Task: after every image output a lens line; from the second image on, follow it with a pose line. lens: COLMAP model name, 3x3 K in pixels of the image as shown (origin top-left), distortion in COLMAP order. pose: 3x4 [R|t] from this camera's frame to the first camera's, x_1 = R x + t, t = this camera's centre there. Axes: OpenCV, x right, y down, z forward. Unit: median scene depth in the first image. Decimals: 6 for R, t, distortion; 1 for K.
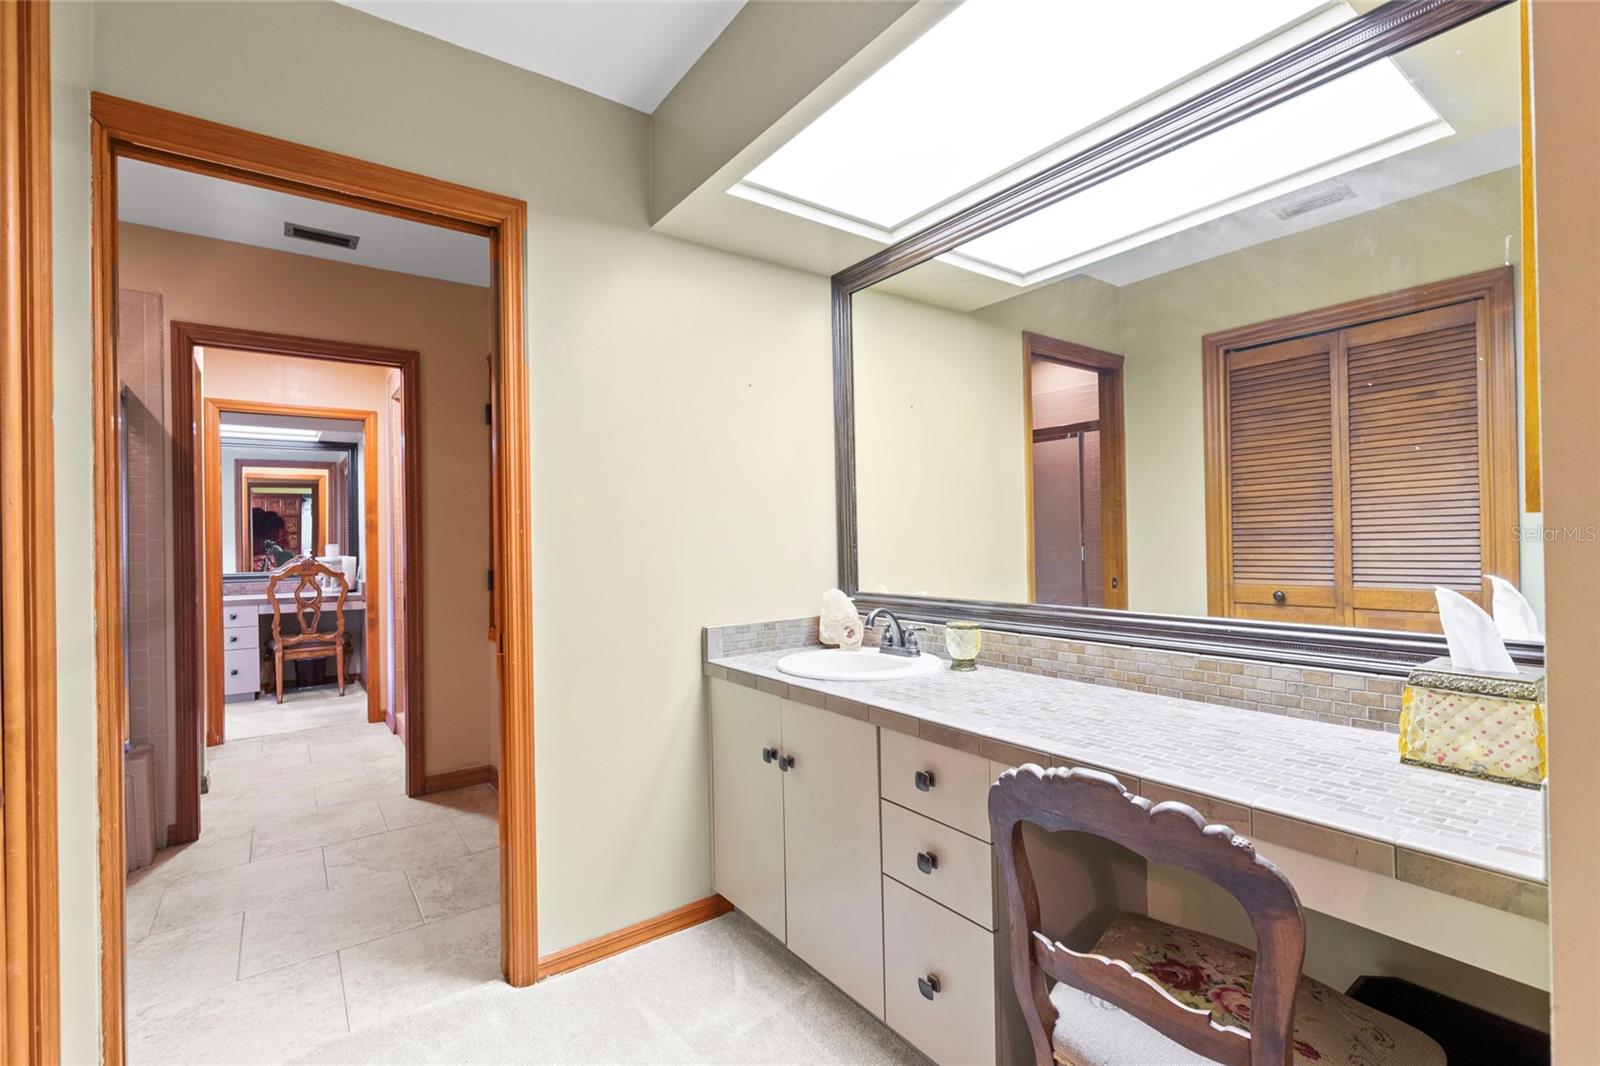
lens RADIAL K [[729.3, 0, 803.4], [0, 729.3, 533.8], [0, 0, 1]] dist [0.004402, 0.000794]
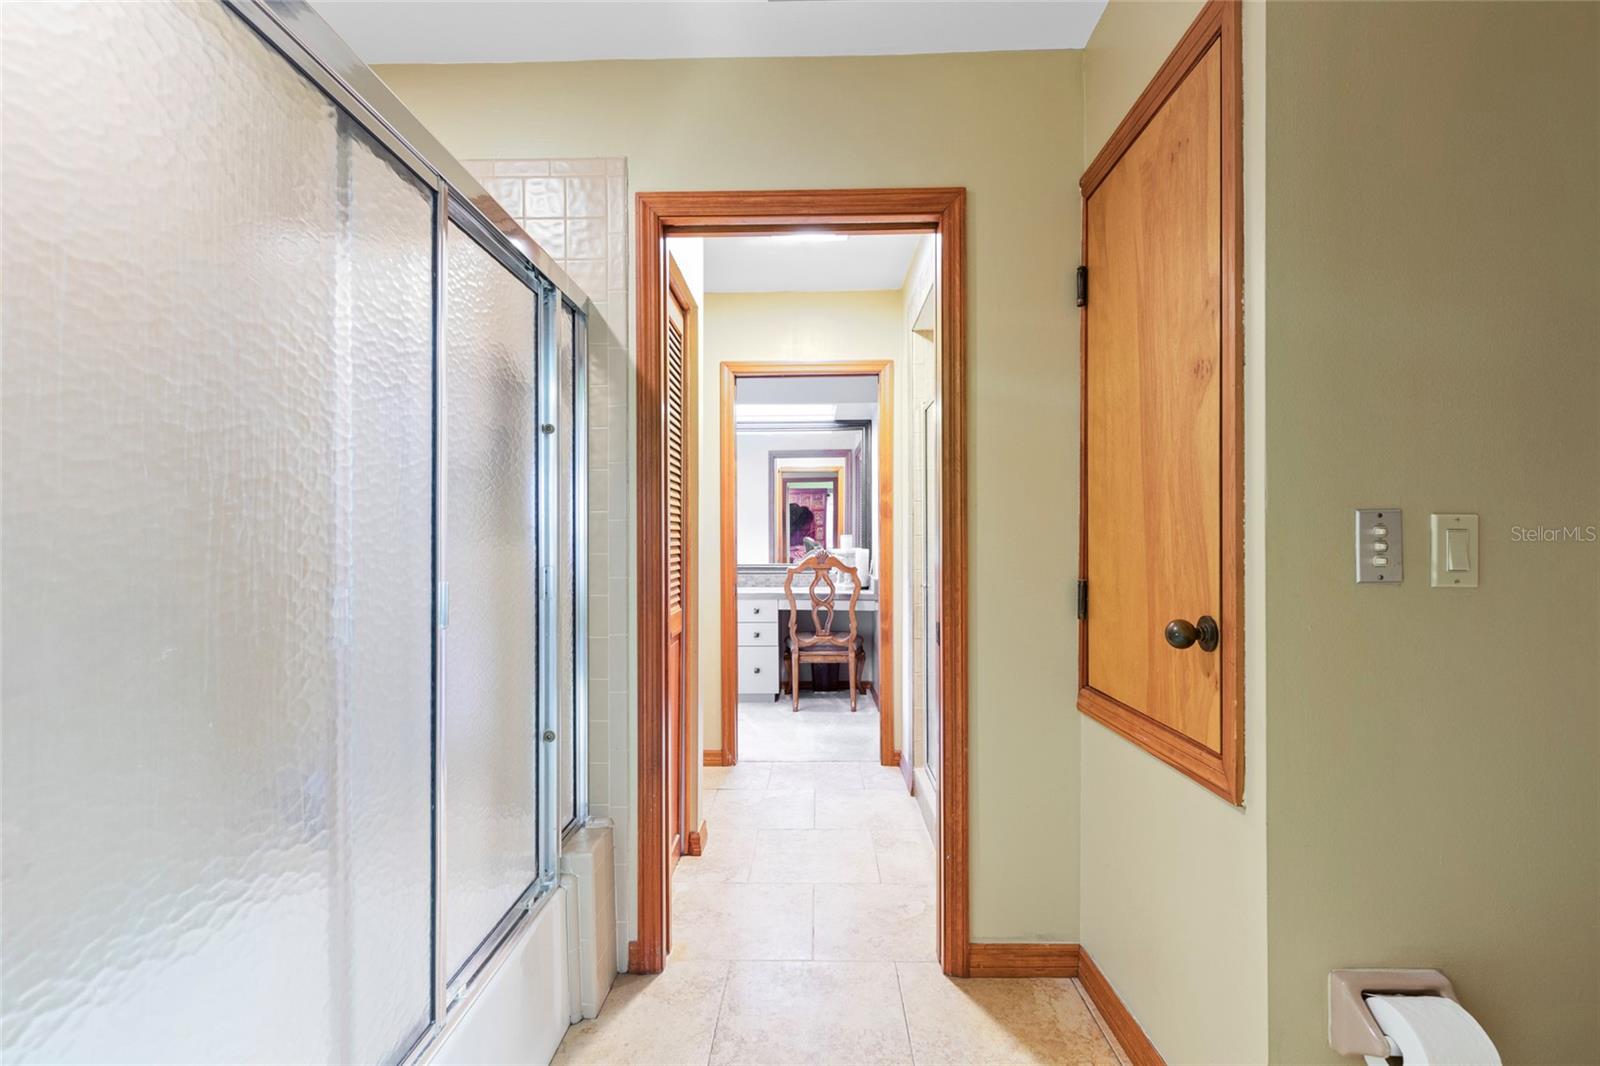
lens RADIAL K [[729.3, 0, 800.8], [0, 729.3, 539.1], [0, 0, 1]] dist [0.004402, 0.000794]
pose [[0.799828, 0.014240, -0.600061, -0.171884], [-0.006909, 0.999871, 0.014518, 0.008048], [0.600190, -0.007466, 0.799823, 0.282765]]
